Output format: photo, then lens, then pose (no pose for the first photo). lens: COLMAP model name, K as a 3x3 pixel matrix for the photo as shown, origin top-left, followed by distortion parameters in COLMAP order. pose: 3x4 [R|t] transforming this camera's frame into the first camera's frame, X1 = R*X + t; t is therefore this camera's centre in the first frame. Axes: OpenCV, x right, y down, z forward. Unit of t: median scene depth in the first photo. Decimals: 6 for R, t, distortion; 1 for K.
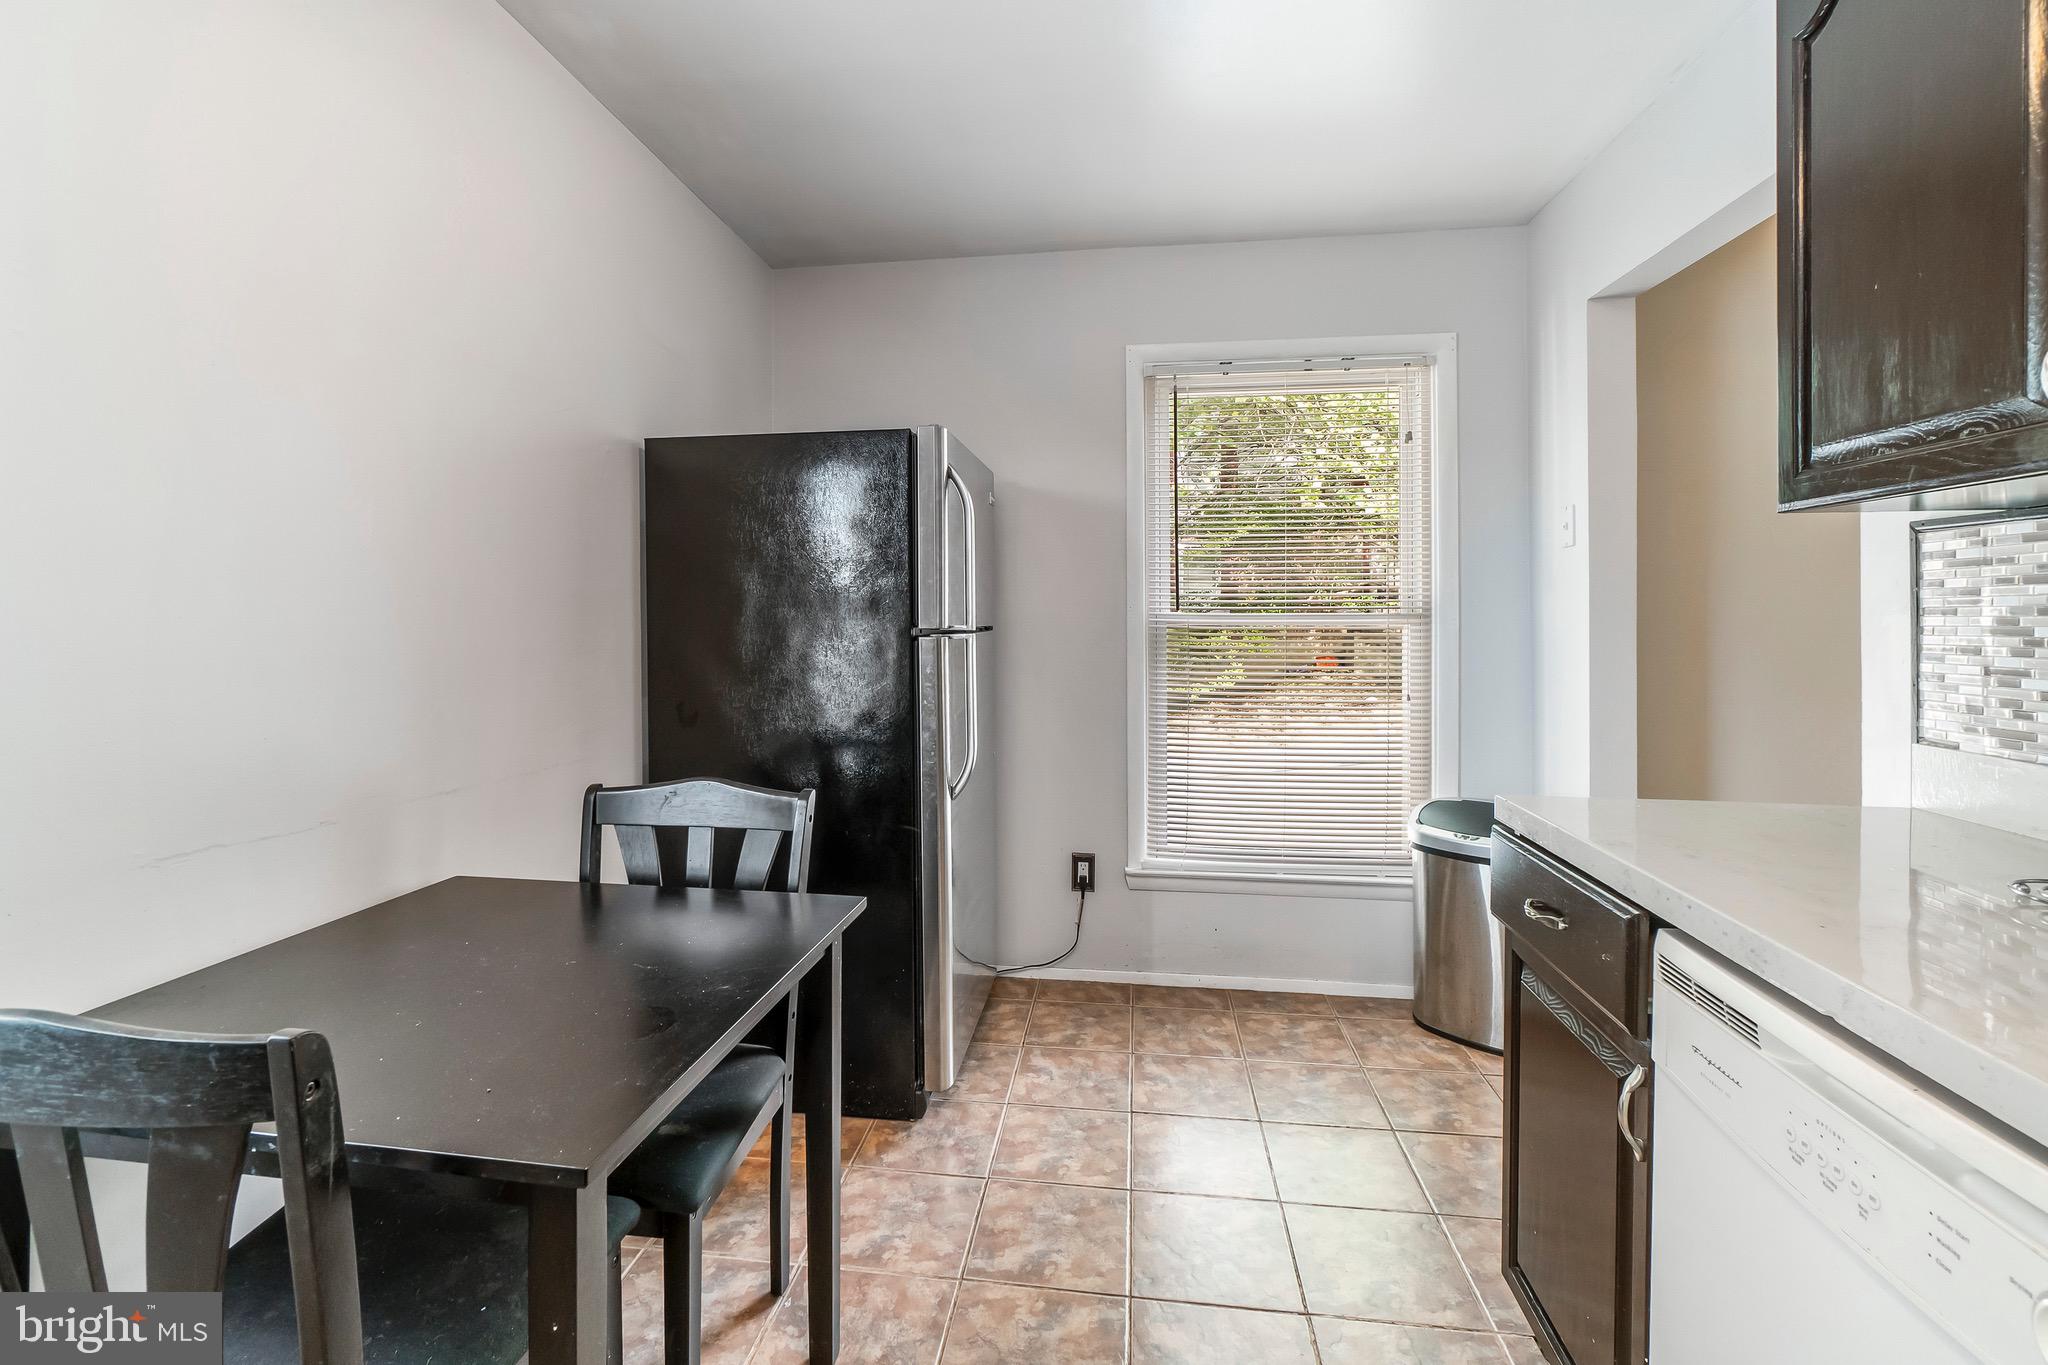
lens RADIAL K [[891.4, 0, 1024.3], [0, 891.4, 625.3], [0, 0, 1]] dist [0.001128, -0.001258]
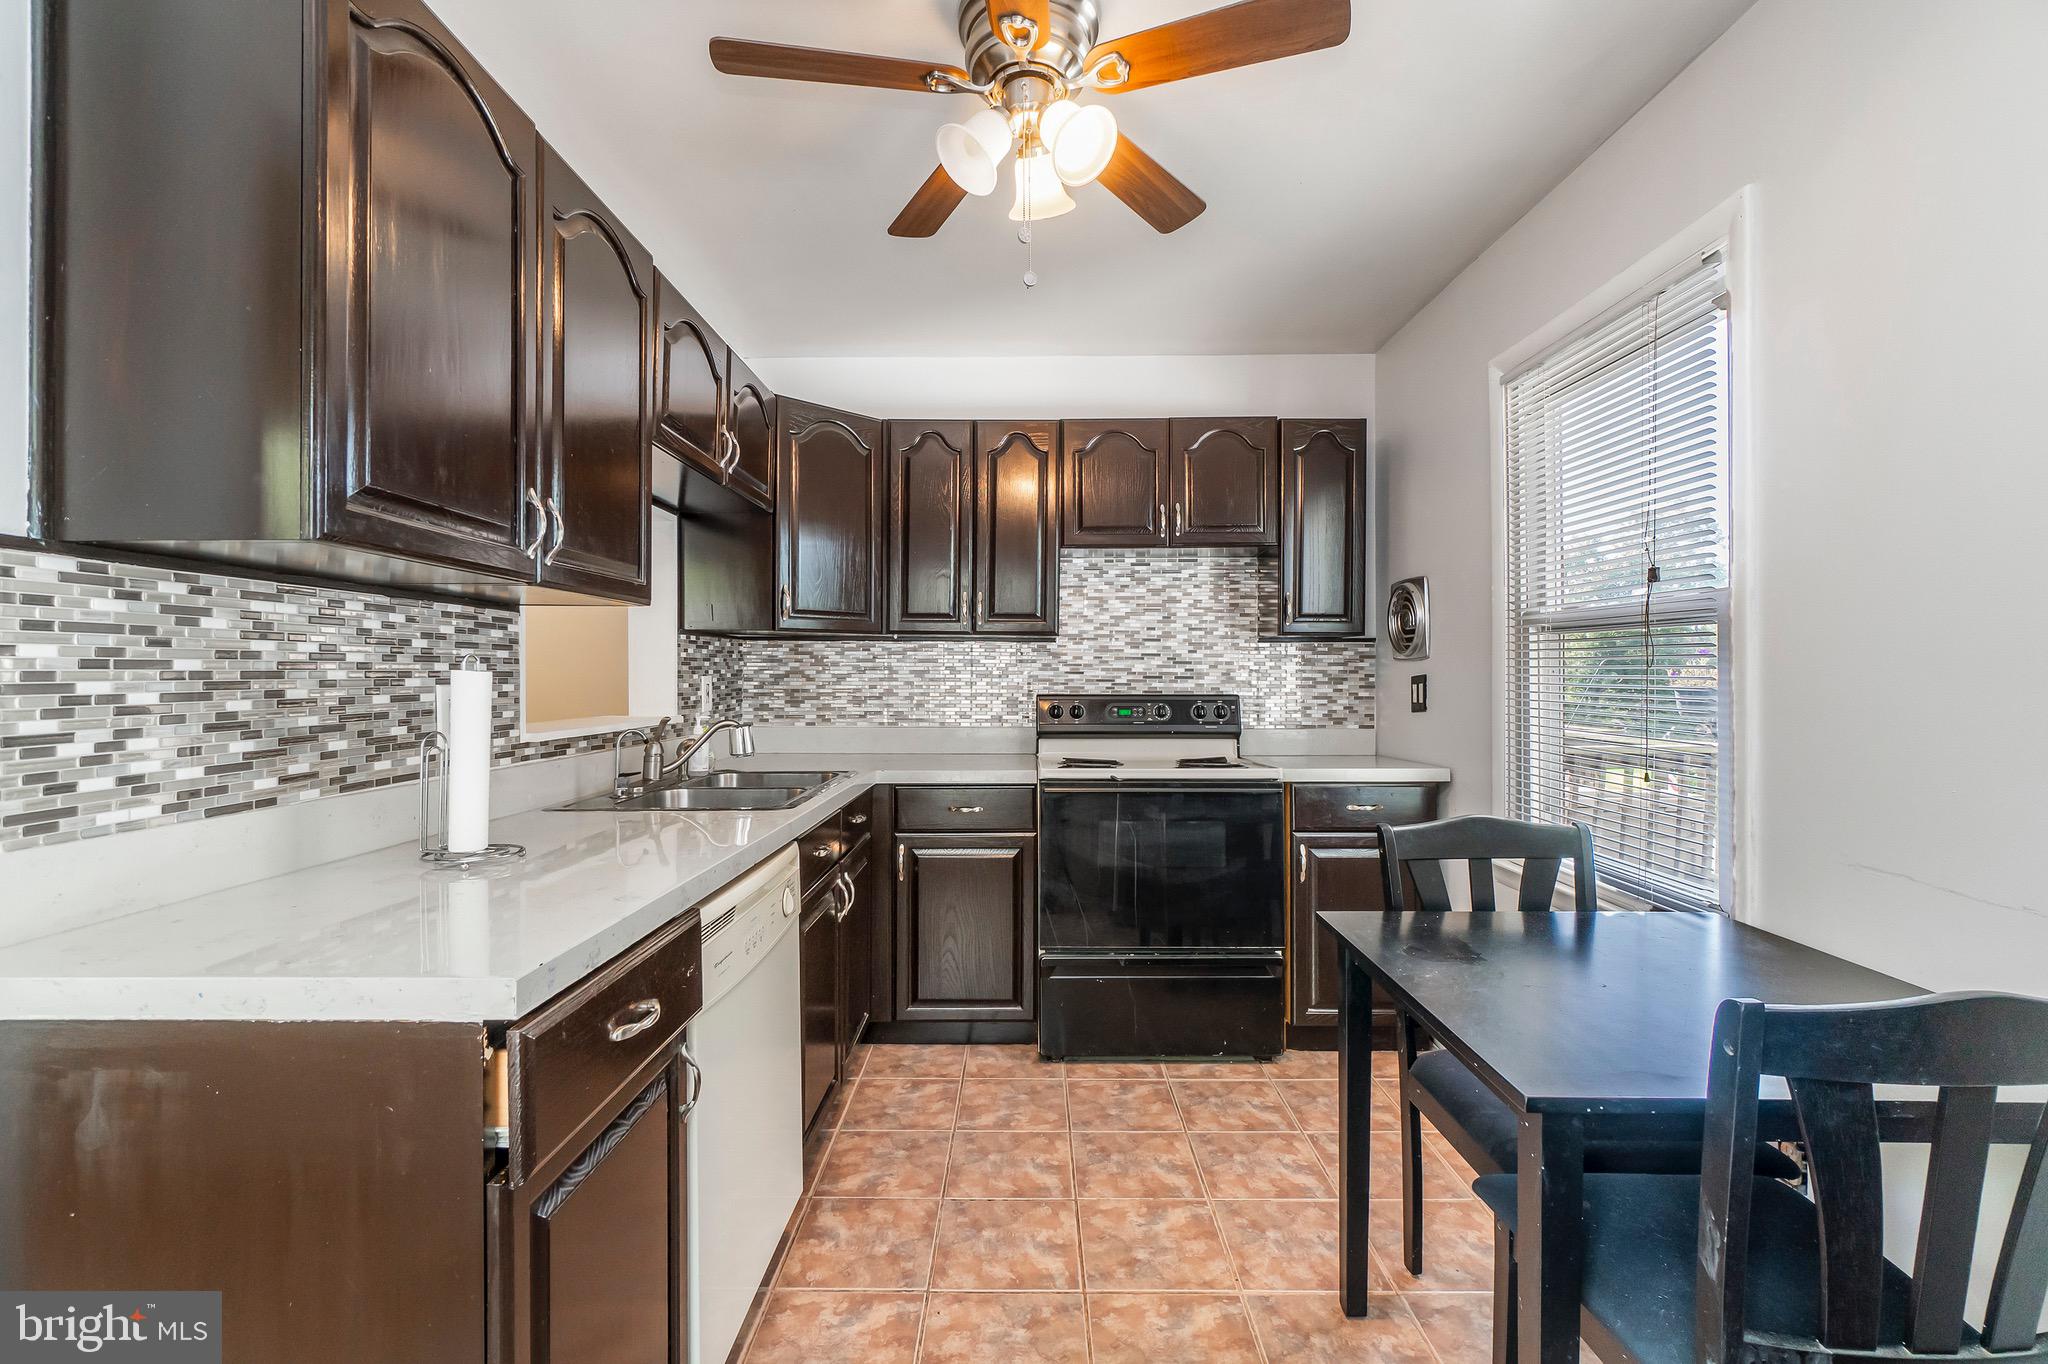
lens RADIAL K [[891.4, 0, 1025.0], [0, 891.4, 673.7], [0, 0, 1]] dist [0.001128, -0.001258]
pose [[-0.994879, -0.004755, -0.100965, 0.141032], [-0.005729, 0.999940, 0.009356, -0.008897], [0.100914, 0.009887, -0.994846, 0.889109]]
